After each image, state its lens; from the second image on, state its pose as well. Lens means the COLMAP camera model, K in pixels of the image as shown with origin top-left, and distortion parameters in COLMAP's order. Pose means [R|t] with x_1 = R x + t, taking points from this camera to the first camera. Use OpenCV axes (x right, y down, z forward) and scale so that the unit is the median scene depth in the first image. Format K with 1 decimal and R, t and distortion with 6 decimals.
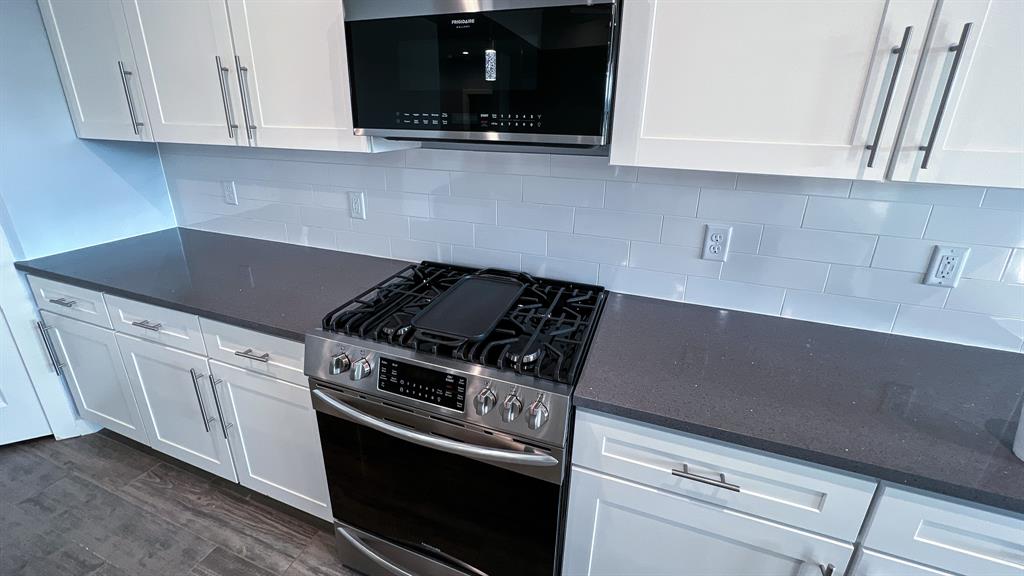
lens RADIAL K [[409.8, 0, 515.2], [0, 409.8, 253.7], [0, 0, 1]] dist [-0.010932, 0.000449]
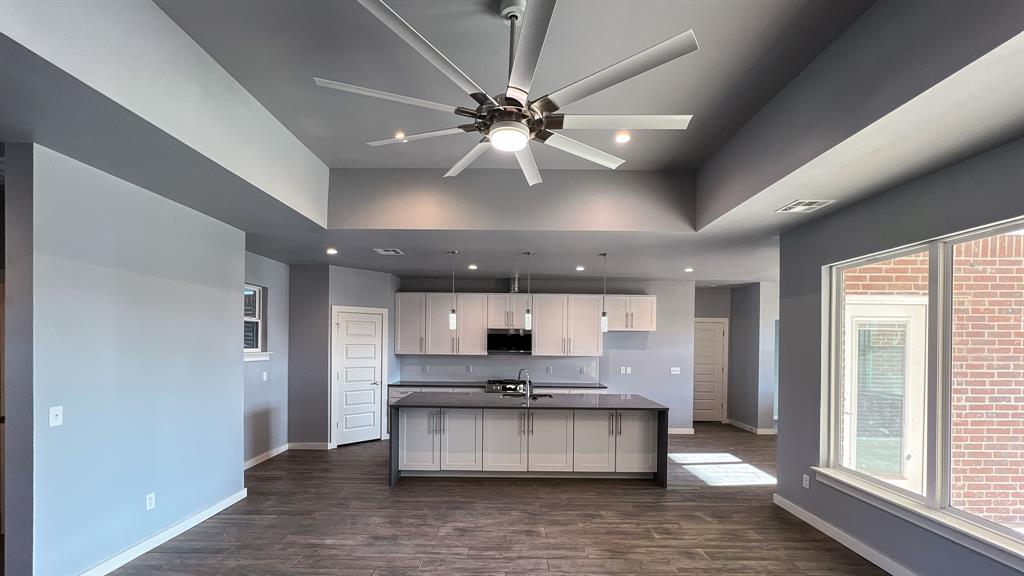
lens RADIAL K [[413.2, 0, 521.1], [0, 413.2, 348.1], [0, 0, 1]] dist [-0.016338, 0.001243]
pose [[0.941896, -0.012662, 0.335667, -1.773608], [0.111741, 0.954189, -0.277557, 1.230537], [-0.316775, 0.298938, 0.900161, -4.077053]]
